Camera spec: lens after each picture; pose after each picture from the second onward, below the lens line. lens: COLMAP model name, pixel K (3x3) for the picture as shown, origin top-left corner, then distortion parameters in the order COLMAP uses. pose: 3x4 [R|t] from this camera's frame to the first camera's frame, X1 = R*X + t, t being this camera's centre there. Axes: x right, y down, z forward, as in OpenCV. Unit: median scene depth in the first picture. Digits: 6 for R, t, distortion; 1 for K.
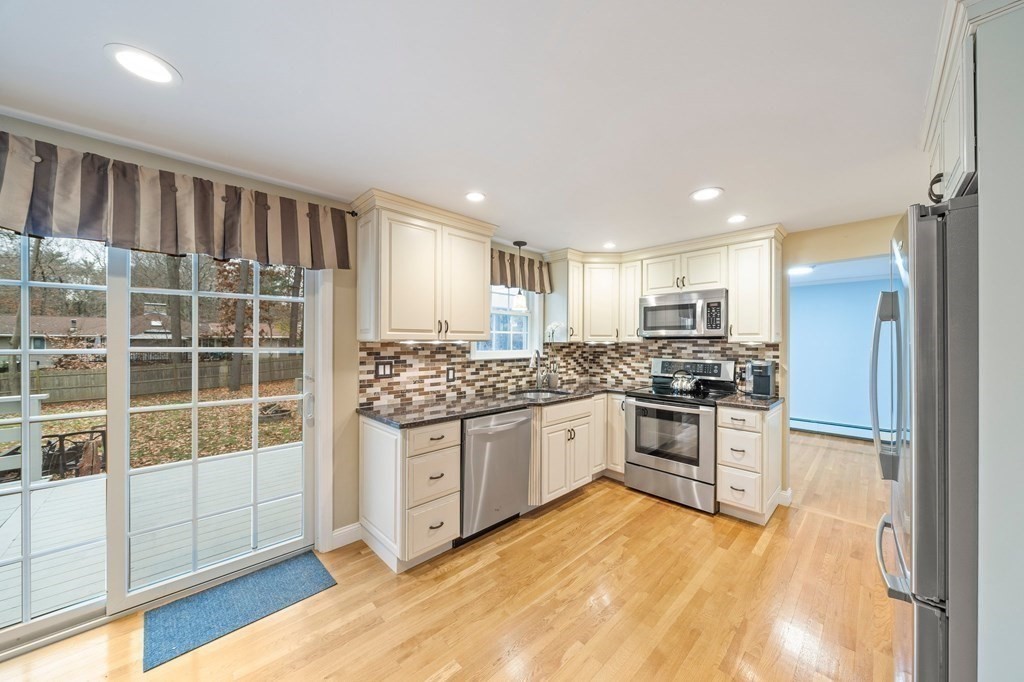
lens RADIAL K [[353.3, 0, 510.6], [0, 353.3, 342.0], [0, 0, 1]] dist [-0.003171, -0.000078]
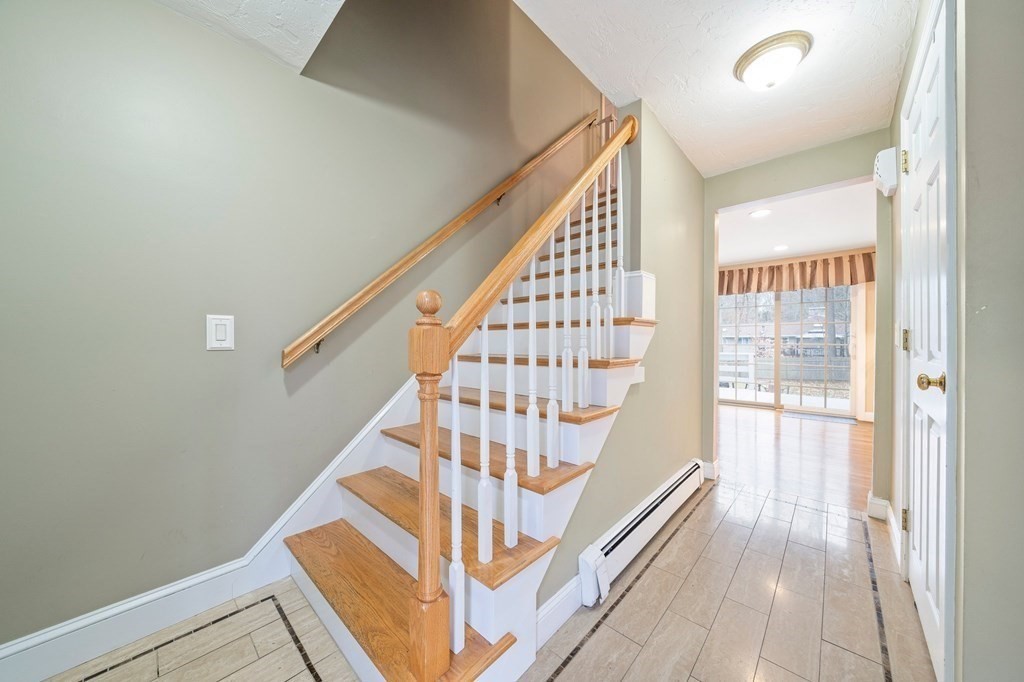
lens RADIAL K [[353.3, 0, 510.4], [0, 353.3, 342.7], [0, 0, 1]] dist [-0.003171, -0.000078]
pose [[0.057100, -0.001609, -0.998367, 1.087634], [-0.002600, 0.999995, -0.001760, 0.116517], [0.998365, 0.002696, 0.057096, -0.897648]]
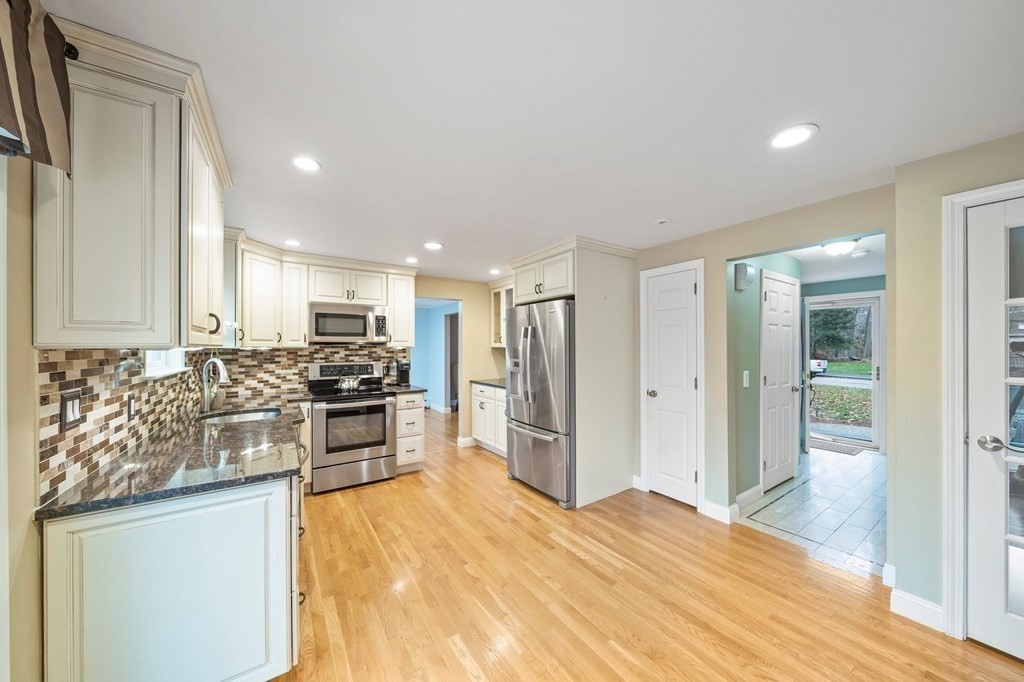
lens RADIAL K [[353.3, 0, 515.1], [0, 353.3, 347.3], [0, 0, 1]] dist [-0.003171, -0.000078]
pose [[0.167252, -0.004870, 0.985902, -0.615304], [0.004054, 0.999983, 0.004252, -0.002044], [-0.985906, 0.003286, 0.167269, 0.314387]]
